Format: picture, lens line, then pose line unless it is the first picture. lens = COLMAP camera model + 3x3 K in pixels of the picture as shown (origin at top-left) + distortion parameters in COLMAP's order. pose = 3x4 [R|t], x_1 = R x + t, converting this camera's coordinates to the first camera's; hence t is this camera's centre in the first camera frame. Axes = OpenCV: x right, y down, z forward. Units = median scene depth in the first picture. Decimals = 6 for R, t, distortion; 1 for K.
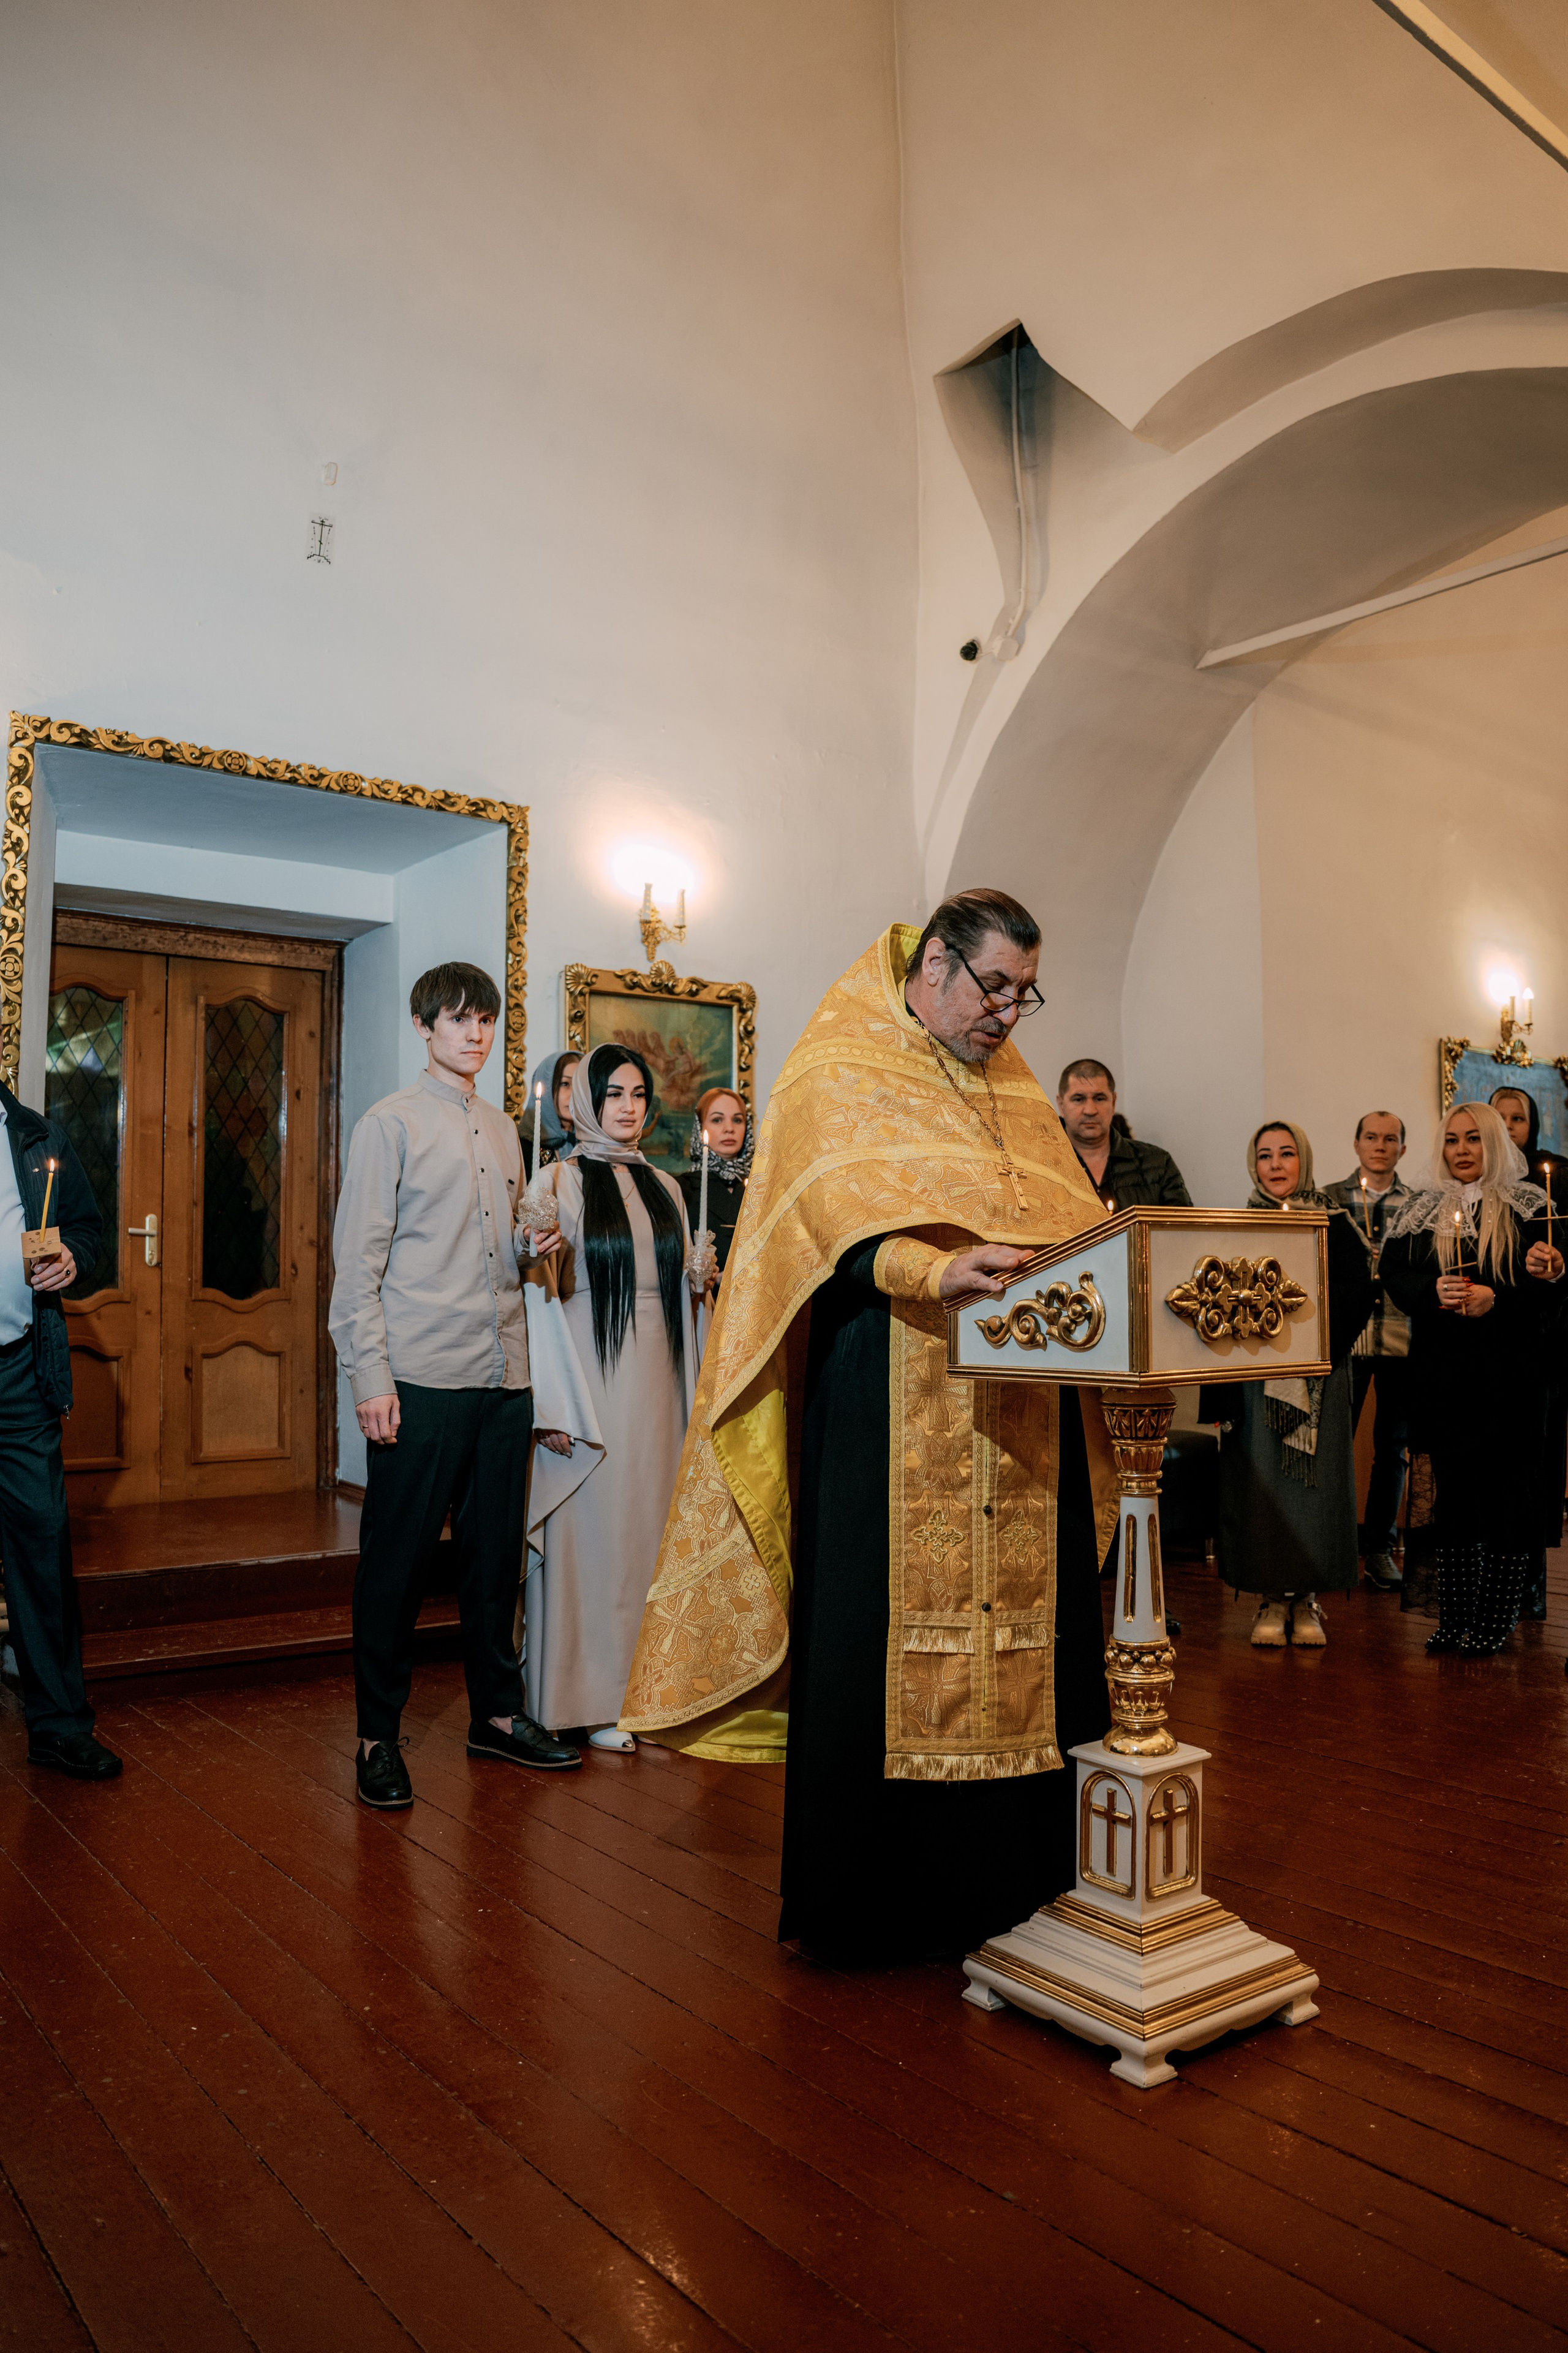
lens RADIAL K [[1731.4, 0, 868.5], [0, 1731.4, 1209.6], [0, 0, 1]] dist [-0.129439, 0.067783]
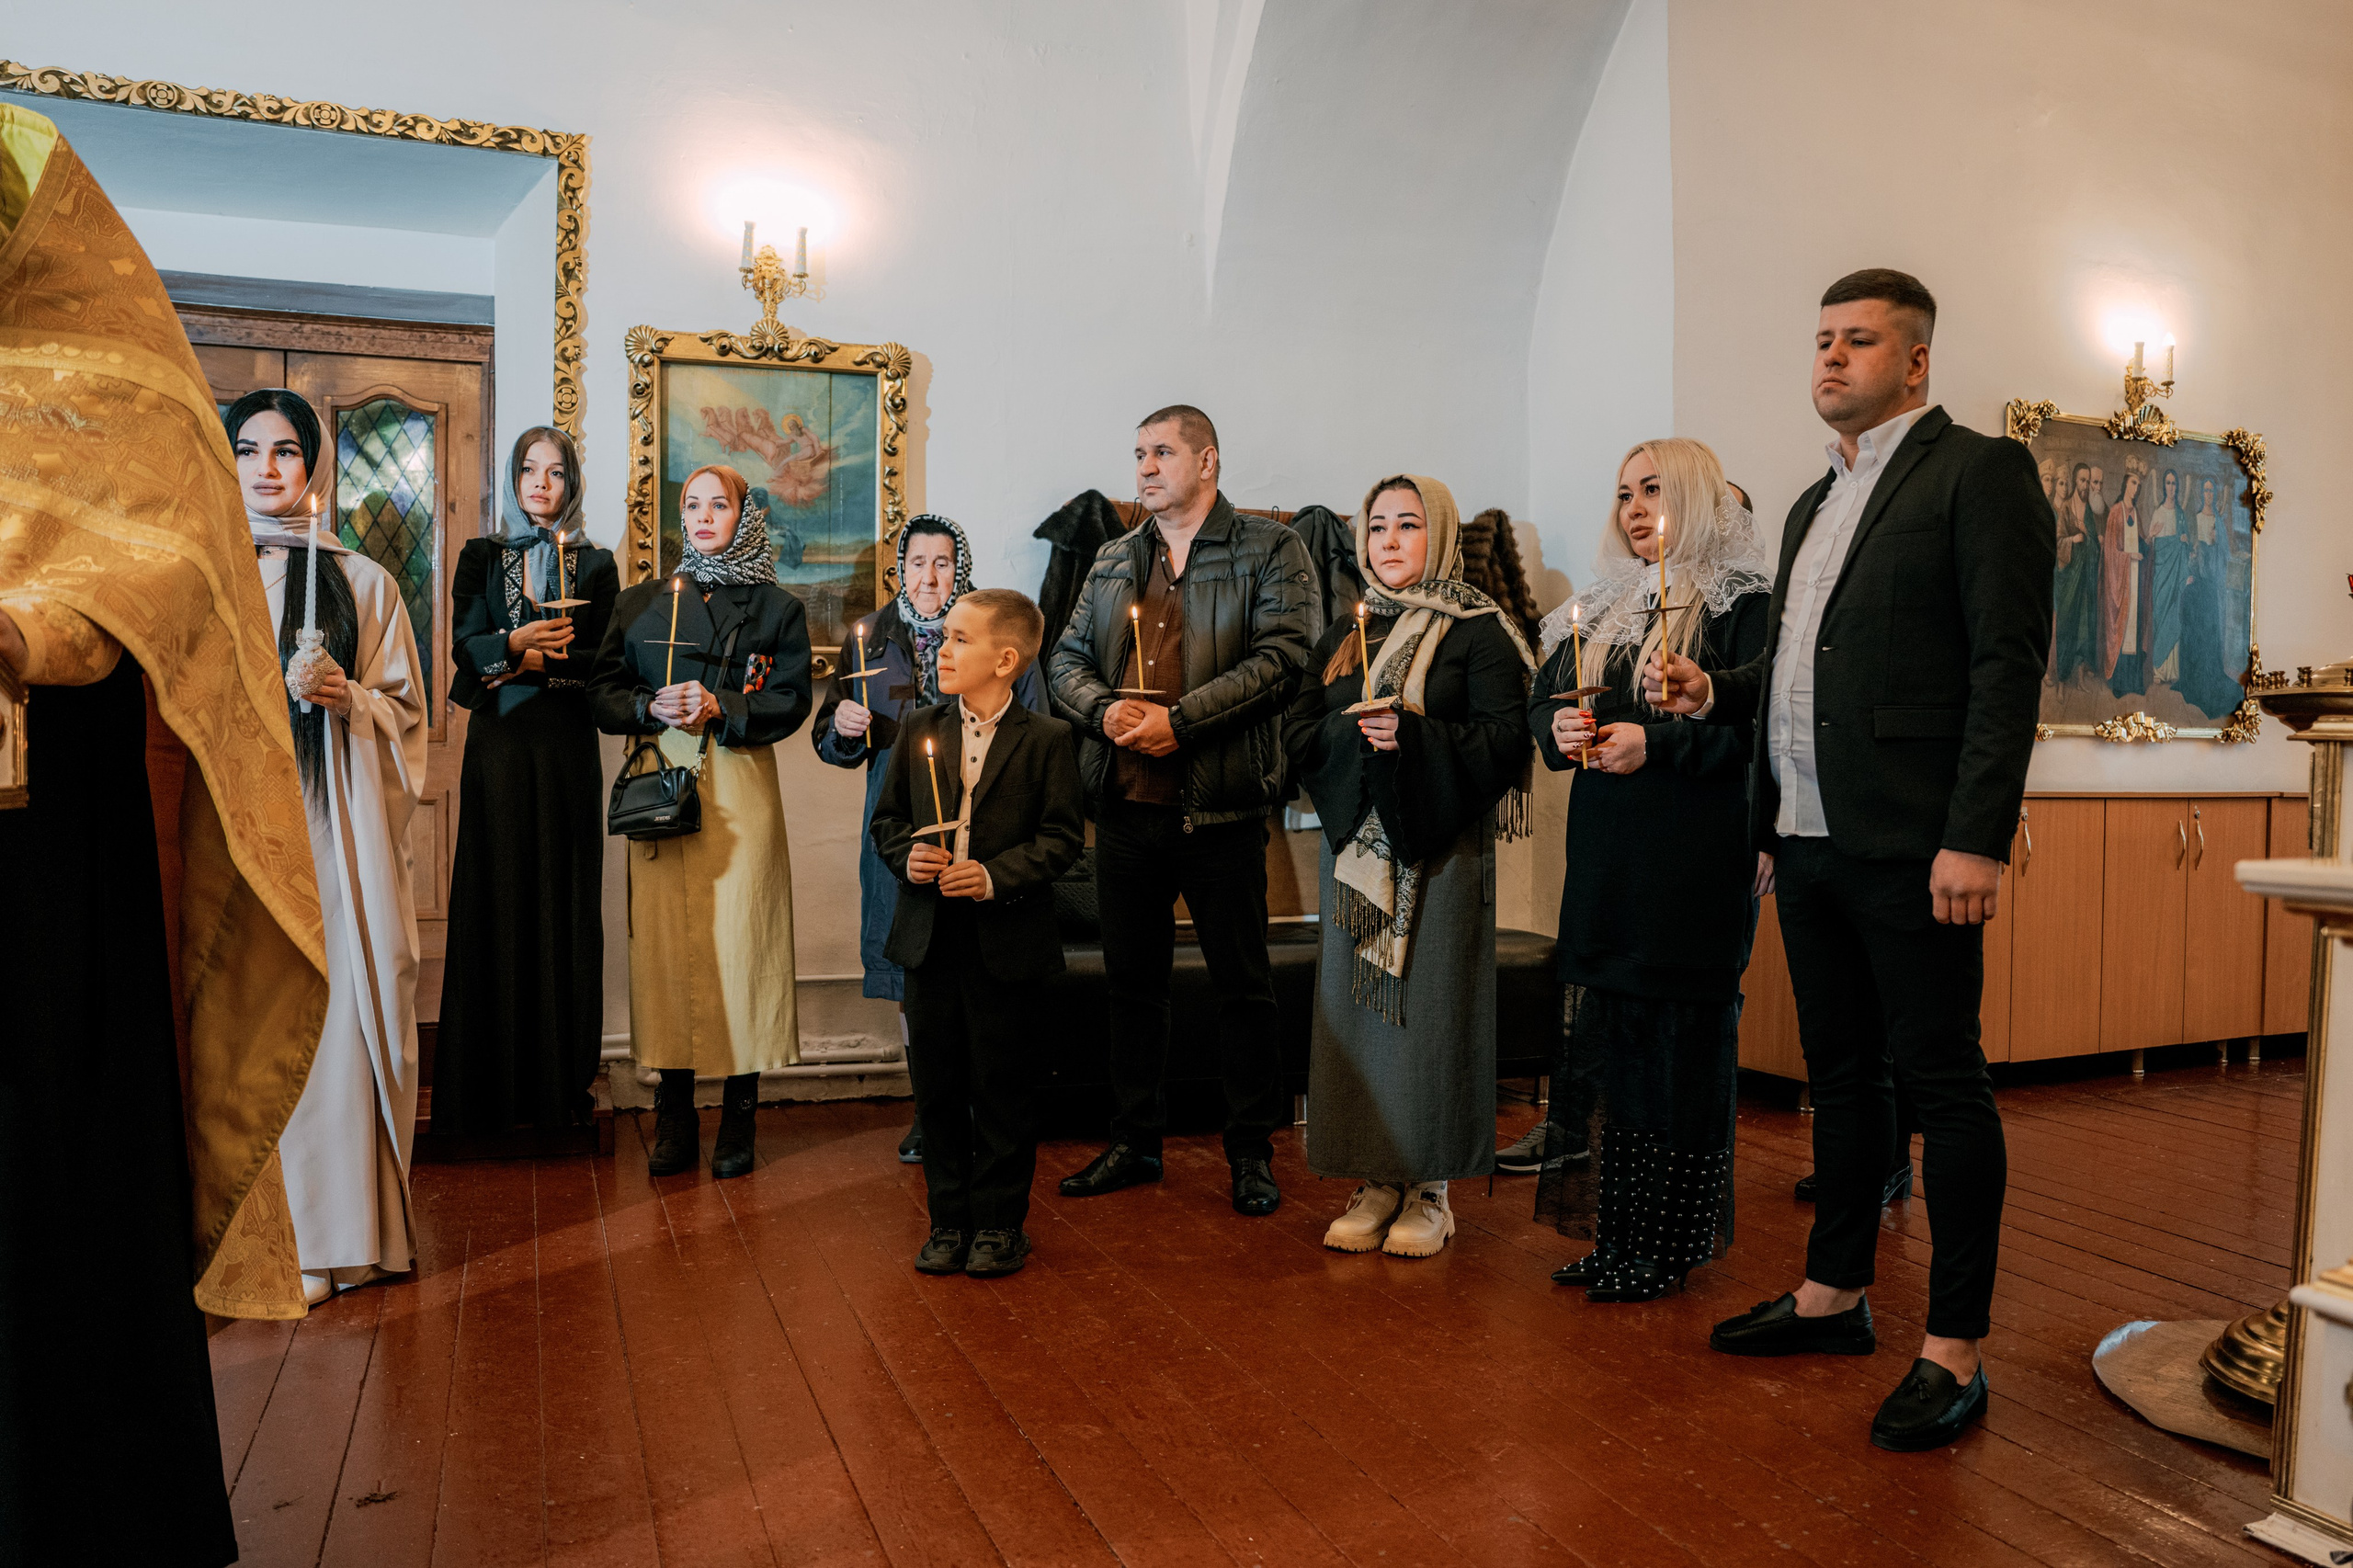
lens RADIAL K [[1731.5, 0, 1253.6], [0, 1731.5, 797.4], [0, 0, 1]] dist [-0.129439, 0.067783]
pose [[0.955196, 0.022644, -0.295108, 0.362664], [-0.001963, 0.997532, 0.070186, 0.022907], [0.295968, -0.066462, 0.952883, 0.334803]]
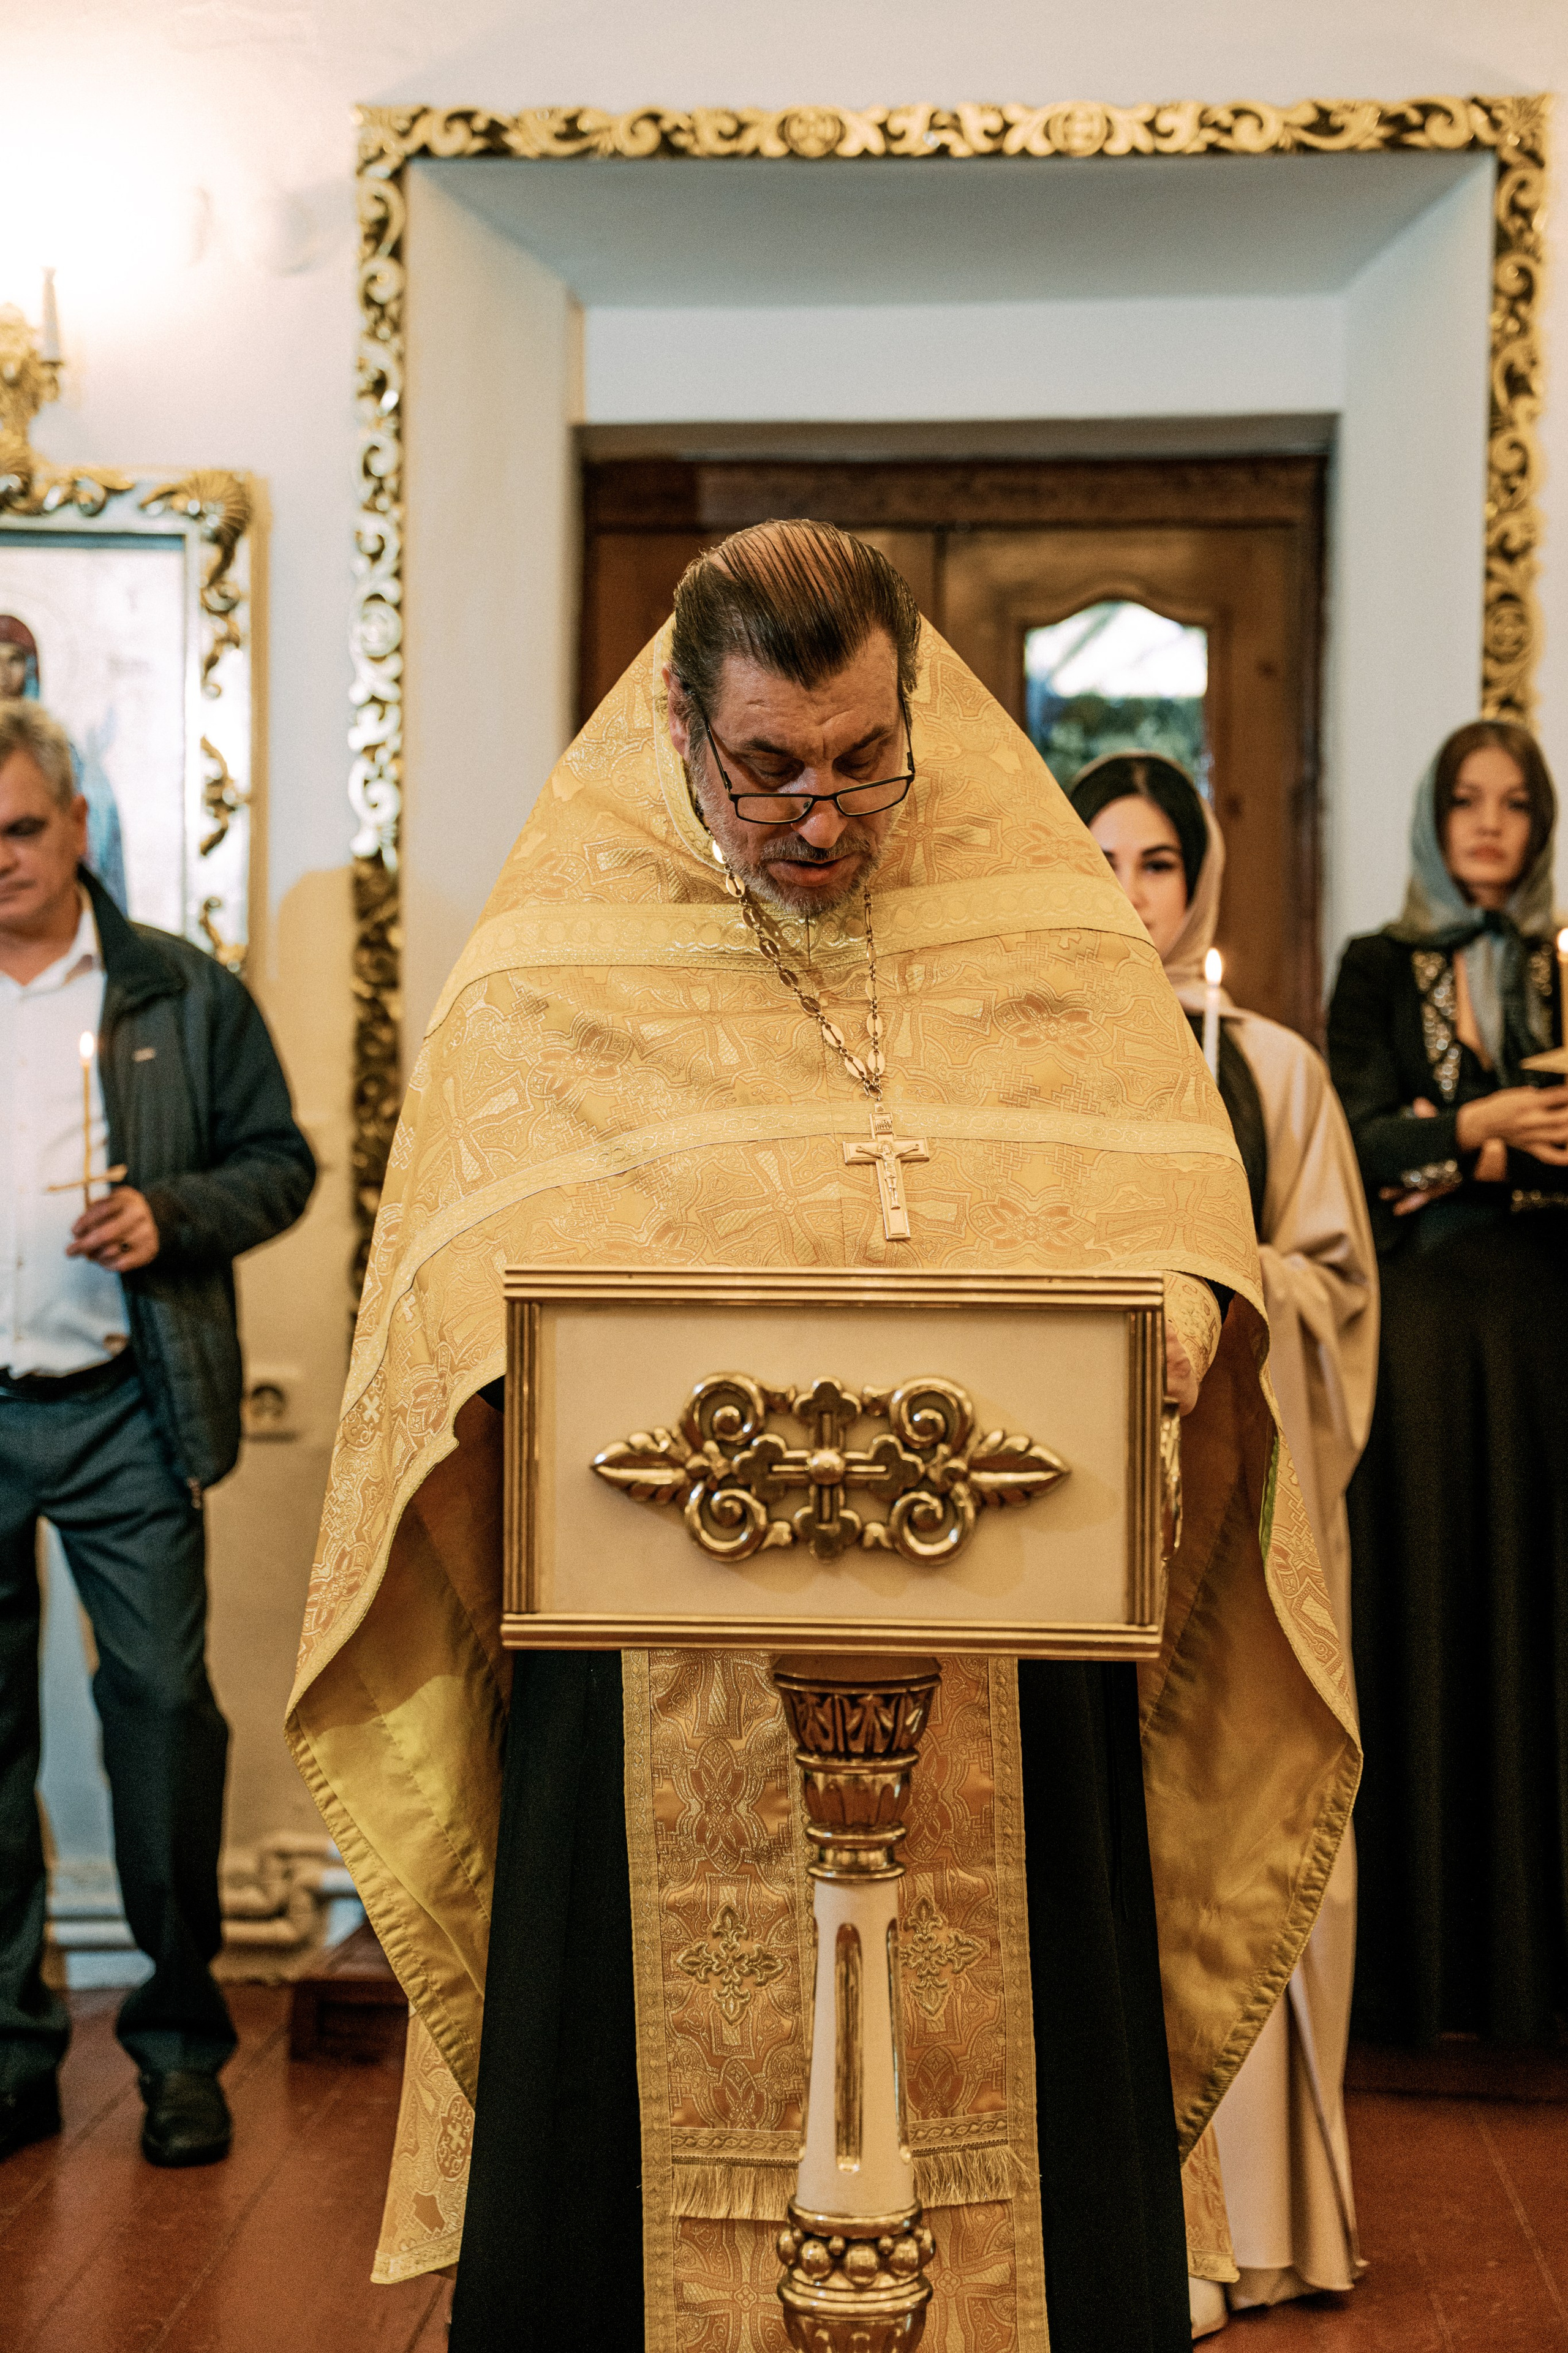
lens RADIAL K [[4215.1, 0, 804.2], [0, 4215.1, 1189.3], [0, 0, 1]] dist [0.396891, 0.000000]
pose [[0.724183, 0.029646, -0.688971, 0.422841], [0.017453, 0.997968, 0.061286, -0.042527], [0.689387, -0.056406, 0.722194, 0.109524]]
